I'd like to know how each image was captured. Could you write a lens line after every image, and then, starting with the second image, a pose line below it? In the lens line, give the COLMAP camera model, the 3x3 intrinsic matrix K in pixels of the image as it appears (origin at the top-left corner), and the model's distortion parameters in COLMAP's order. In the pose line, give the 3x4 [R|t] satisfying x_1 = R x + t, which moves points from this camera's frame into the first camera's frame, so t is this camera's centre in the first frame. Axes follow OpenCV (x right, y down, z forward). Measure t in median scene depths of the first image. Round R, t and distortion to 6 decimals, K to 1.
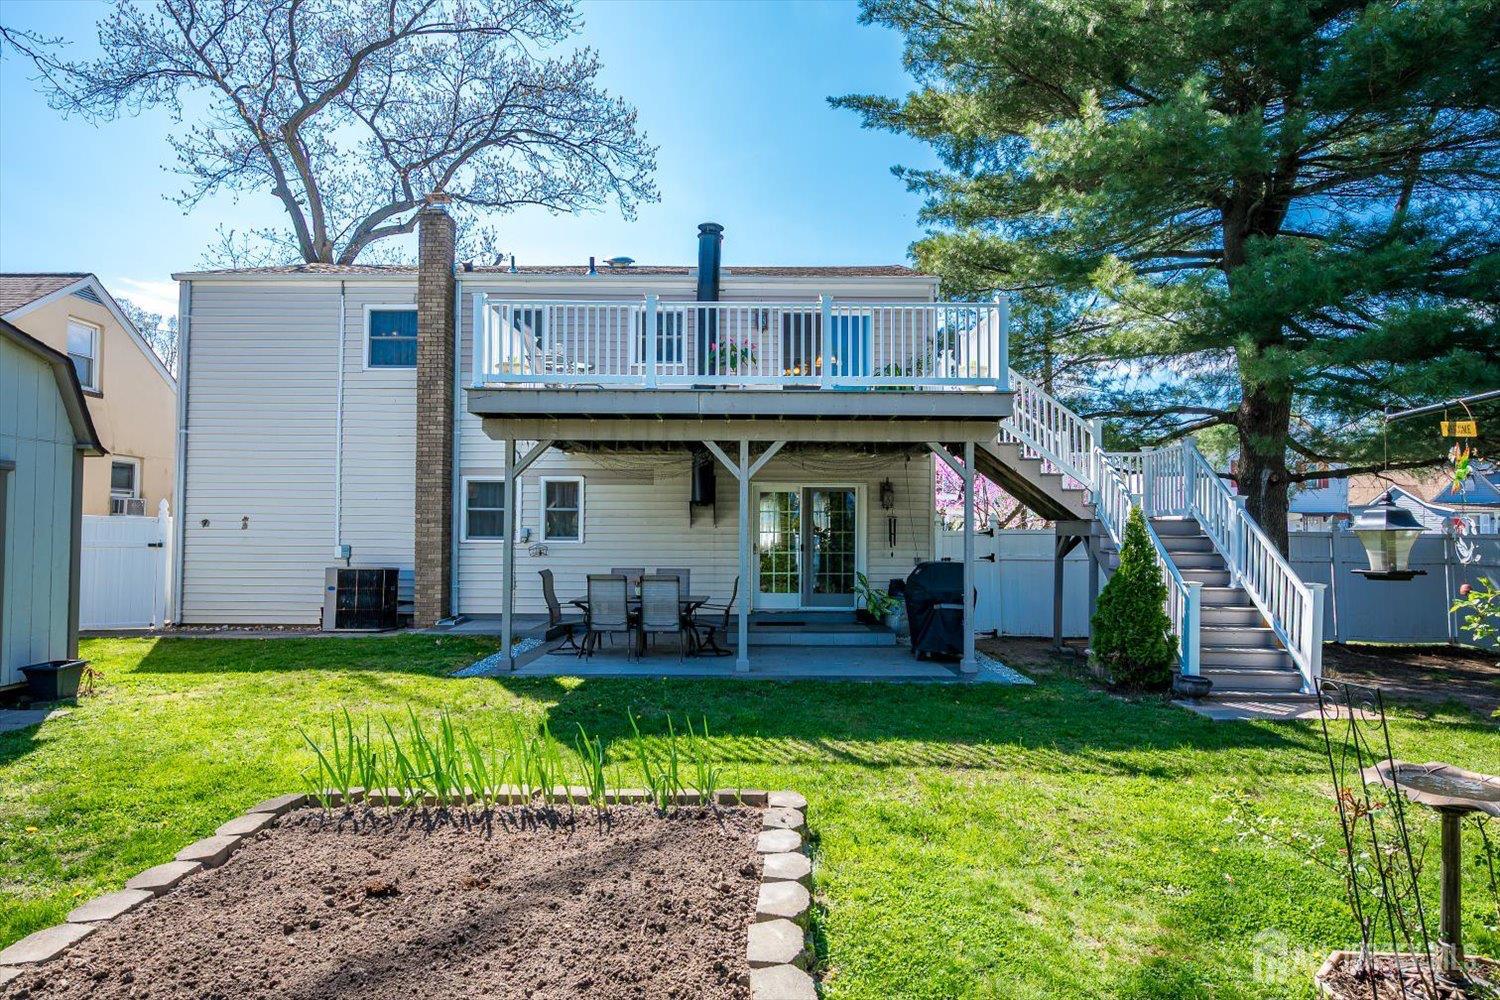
lens RADIAL K [[716.4, 0, 750.1], [0, 716.4, 518.5], [0, 0, 1]] dist [-0.001744, -0.000175]
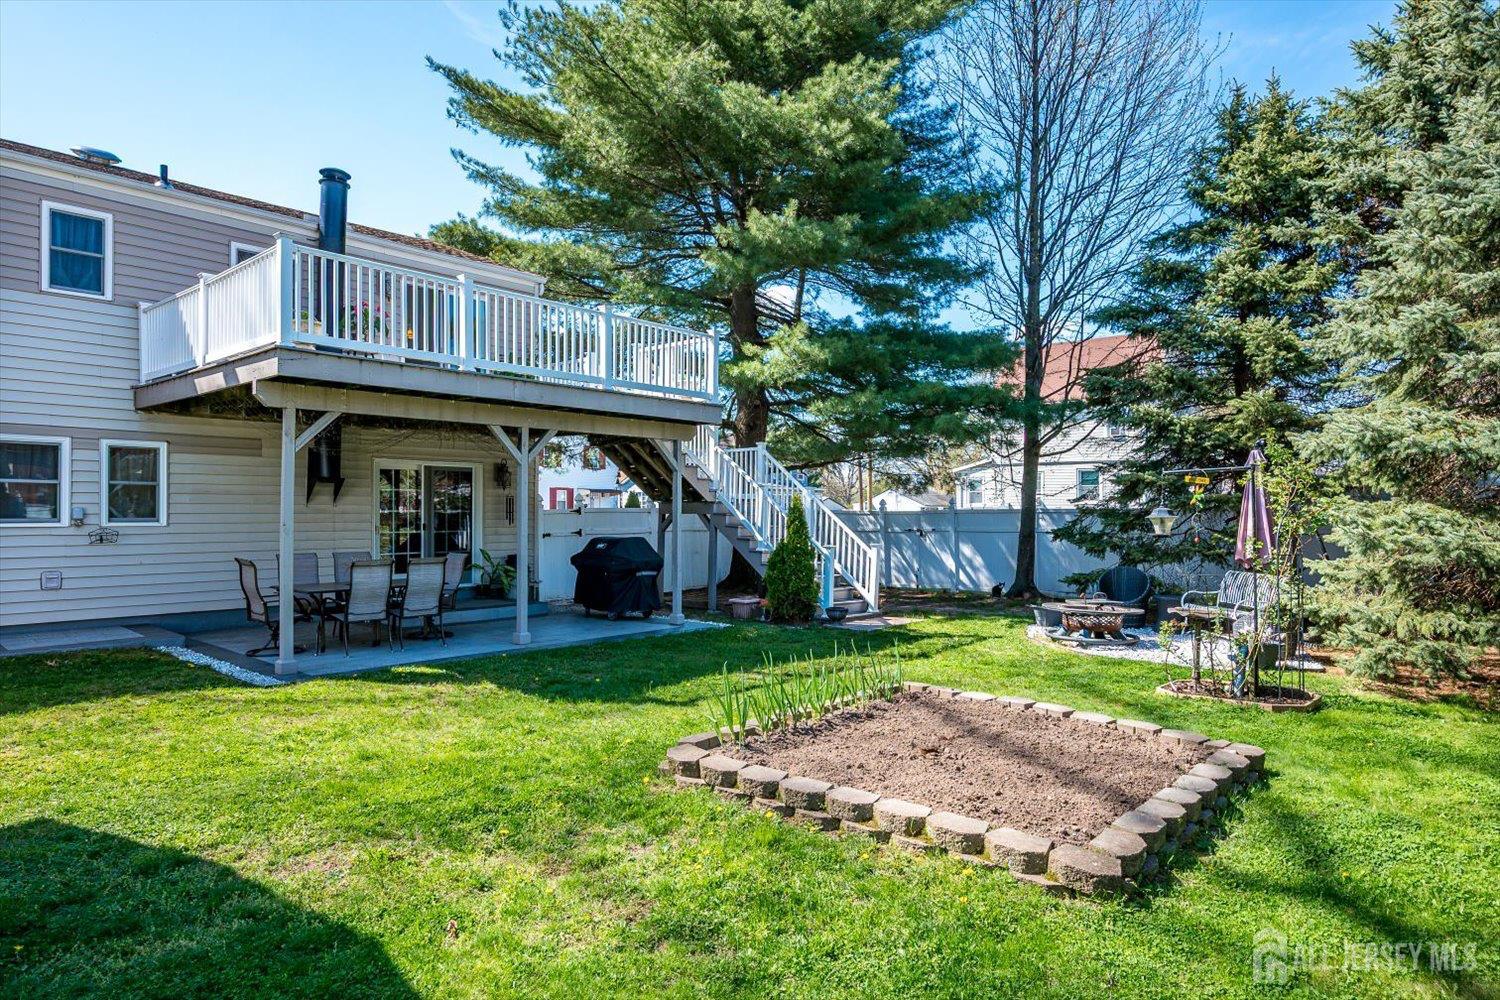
lens RADIAL K [[666.0, 0, 757.4], [0, 666.0, 507.8], [0, 0, 1]] dist [-0.000520, -0.000210]
pose [[0.766681, 0.001607, 0.642027, -0.186574], [-0.012275, 0.999851, 0.012155, -0.002488], [-0.641911, -0.017200, 0.766586, 0.009749]]
